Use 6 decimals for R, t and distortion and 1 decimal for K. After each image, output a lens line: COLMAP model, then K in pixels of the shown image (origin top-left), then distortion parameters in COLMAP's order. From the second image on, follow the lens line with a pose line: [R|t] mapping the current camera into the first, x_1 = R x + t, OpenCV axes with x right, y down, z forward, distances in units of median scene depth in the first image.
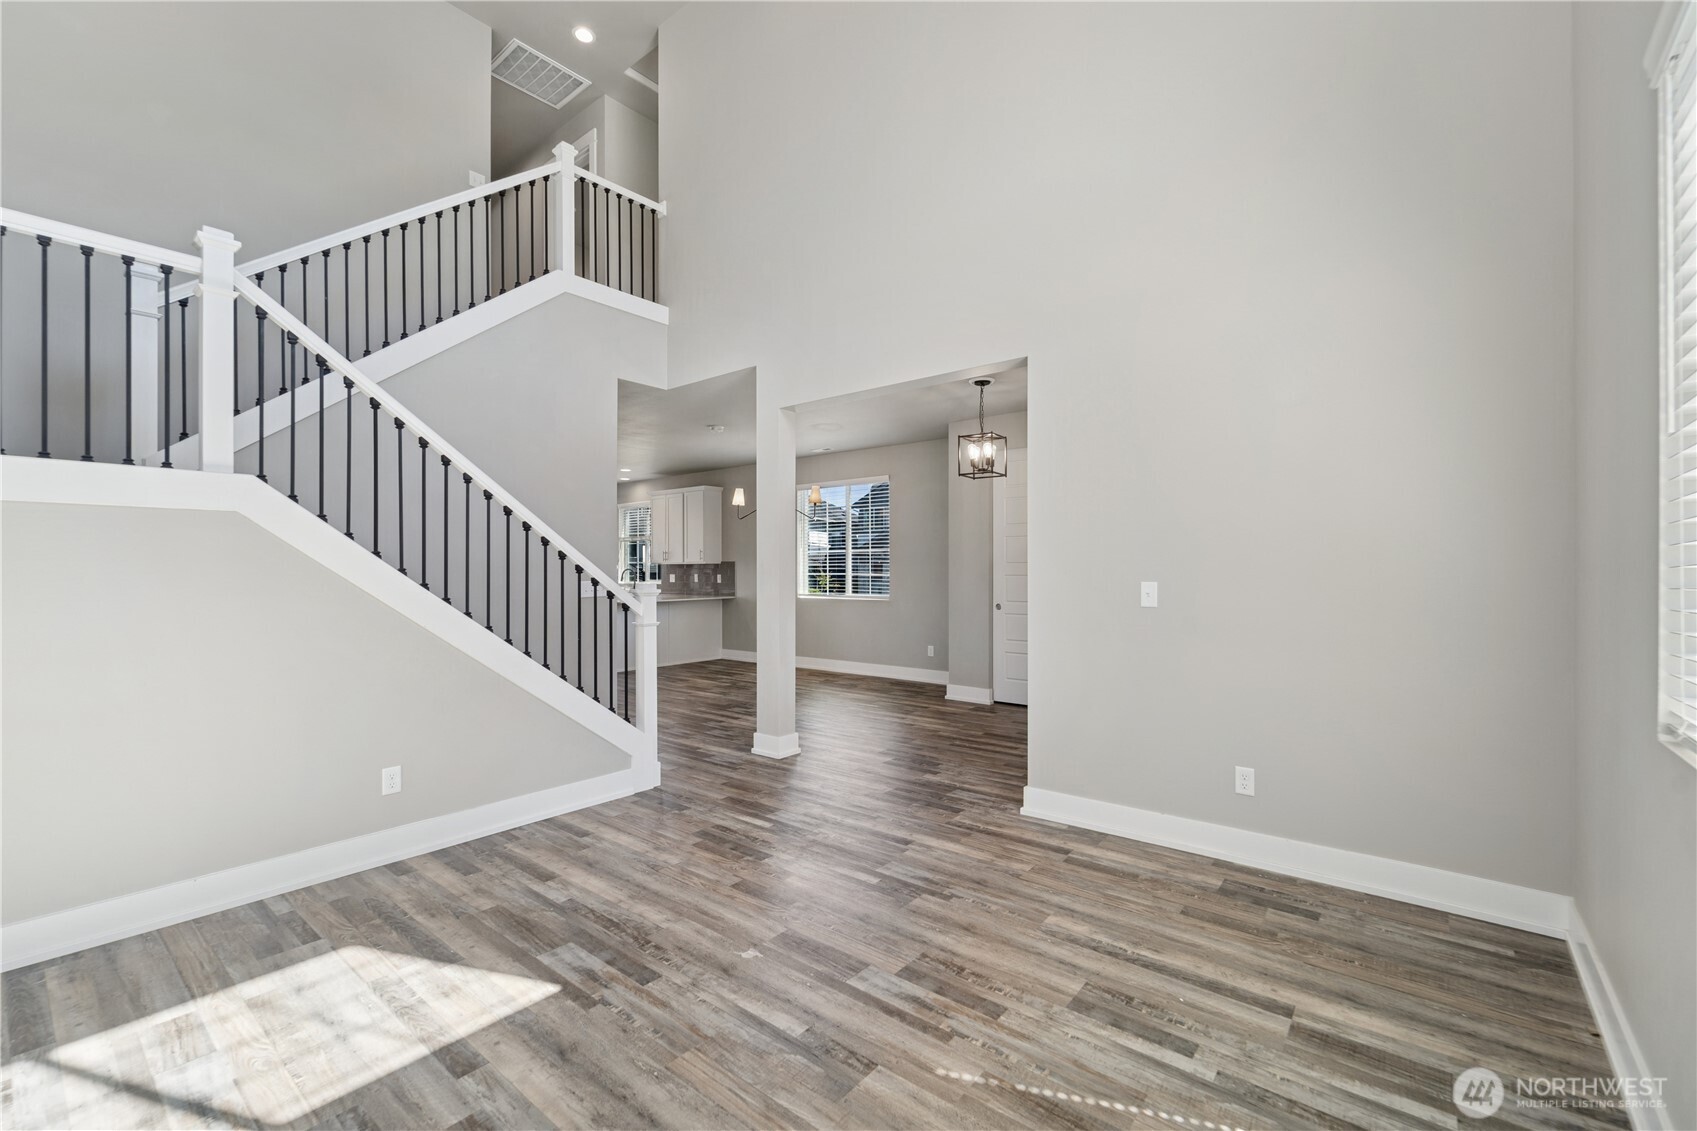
lens RADIAL K [[705.4, 0, 846.6], [0, 705.4, 569.5], [0, 0, 1]] dist [0.009286, -0.004205]
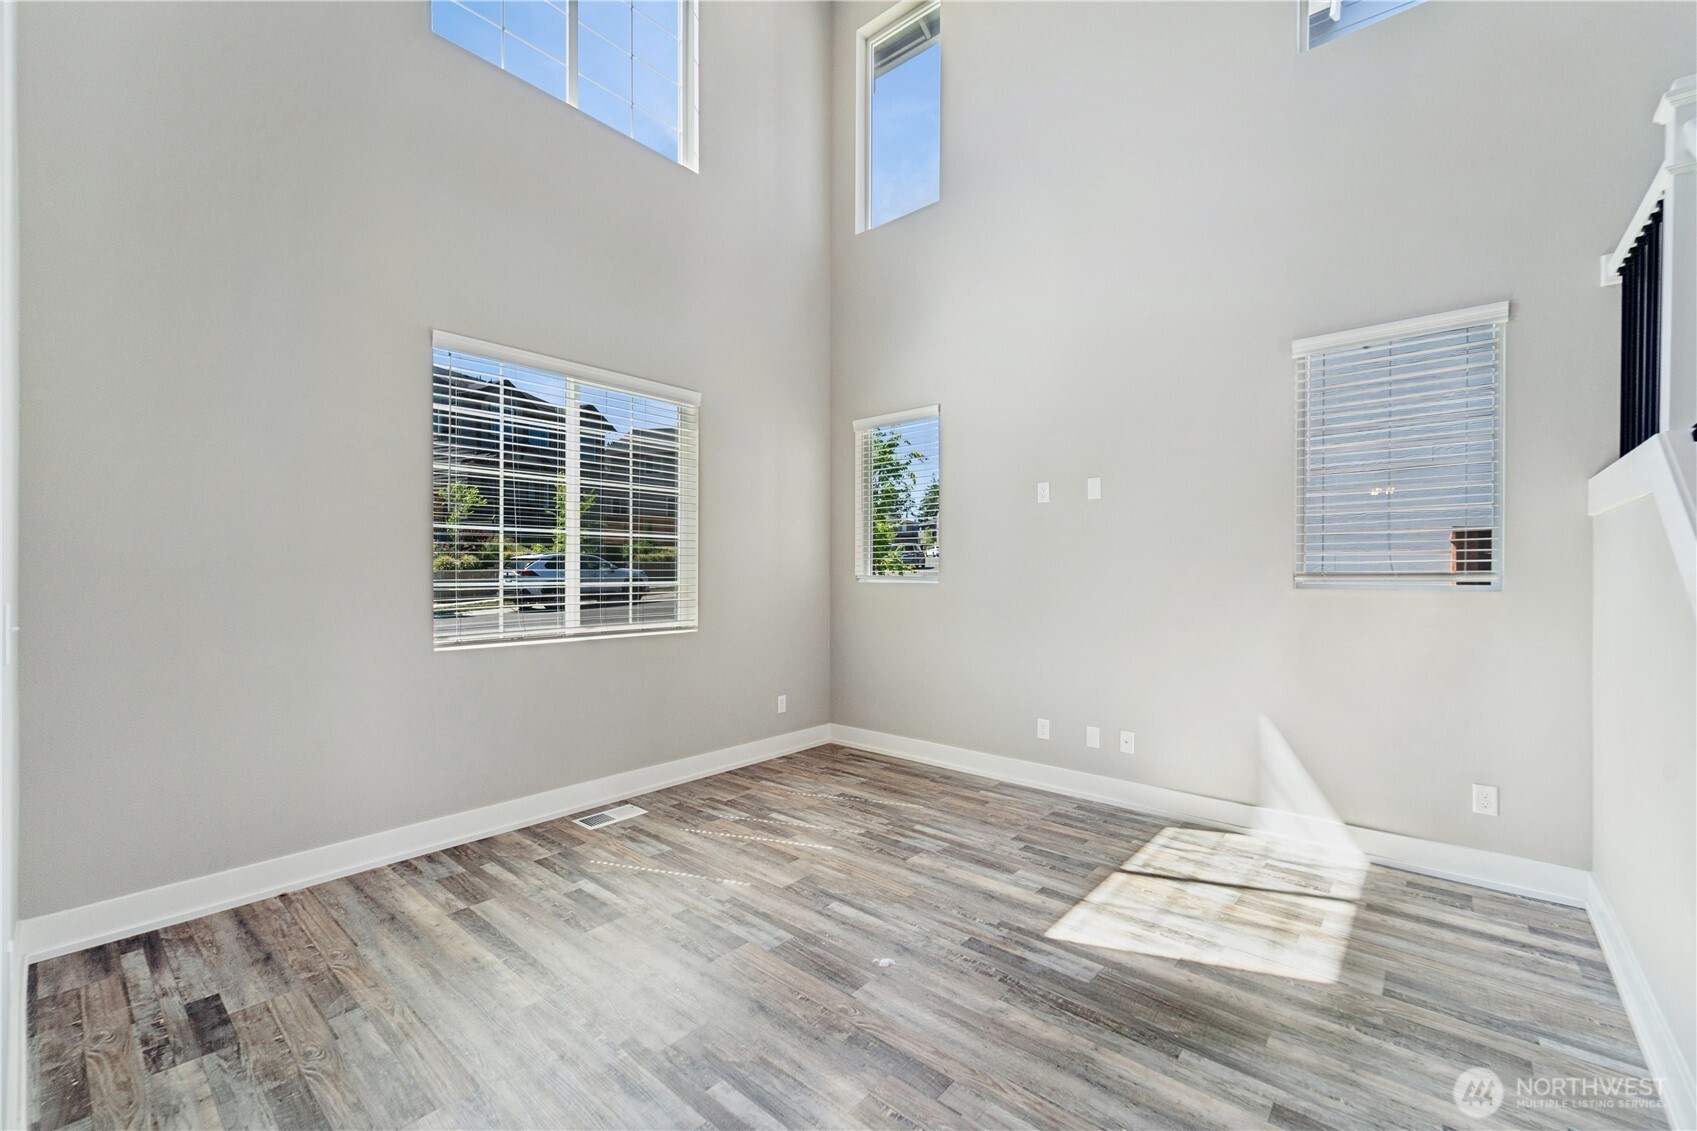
lens RADIAL K [[711.6, 0, 856.7], [0, 711.6, 563.7], [0, 0, 1]] dist [0.010535, -0.000483]
pose [[-0.999923, 0.000920, 0.012339, -0.116039], [0.000802, 0.999954, -0.009564, -0.004421], [-0.012347, -0.009554, -0.999878, 2.144523]]
